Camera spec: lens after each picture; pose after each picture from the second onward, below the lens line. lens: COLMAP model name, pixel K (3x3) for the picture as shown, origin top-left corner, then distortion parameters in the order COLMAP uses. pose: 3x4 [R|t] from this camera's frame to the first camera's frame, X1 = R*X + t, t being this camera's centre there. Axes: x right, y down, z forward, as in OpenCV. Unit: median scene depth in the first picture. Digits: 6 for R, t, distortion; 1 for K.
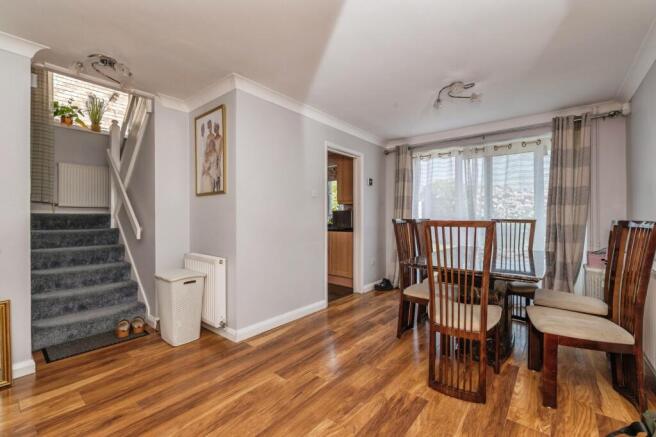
lens RADIAL K [[289.6, 0, 328.0], [0, 289.6, 218.5], [0, 0, 1]] dist [0.002523, 0.000527]
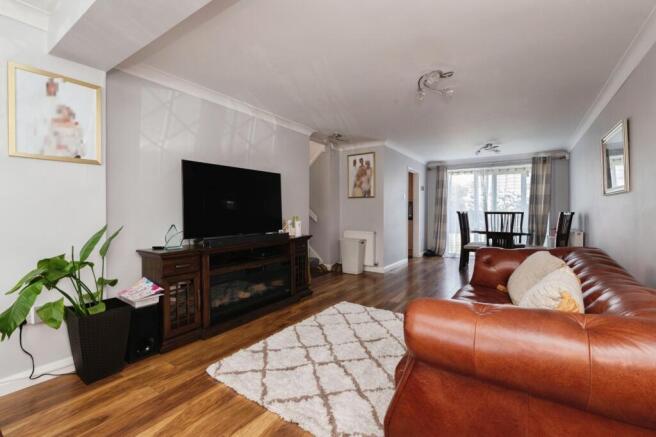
lens RADIAL K [[289.6, 0, 328.0], [0, 289.6, 218.5], [0, 0, 1]] dist [0.002523, 0.000527]
pose [[0.996420, 0.001374, 0.084533, -0.723280], [-0.003636, 0.999639, 0.026611, 0.000552], [-0.084466, -0.026823, 0.996065, -0.789456]]
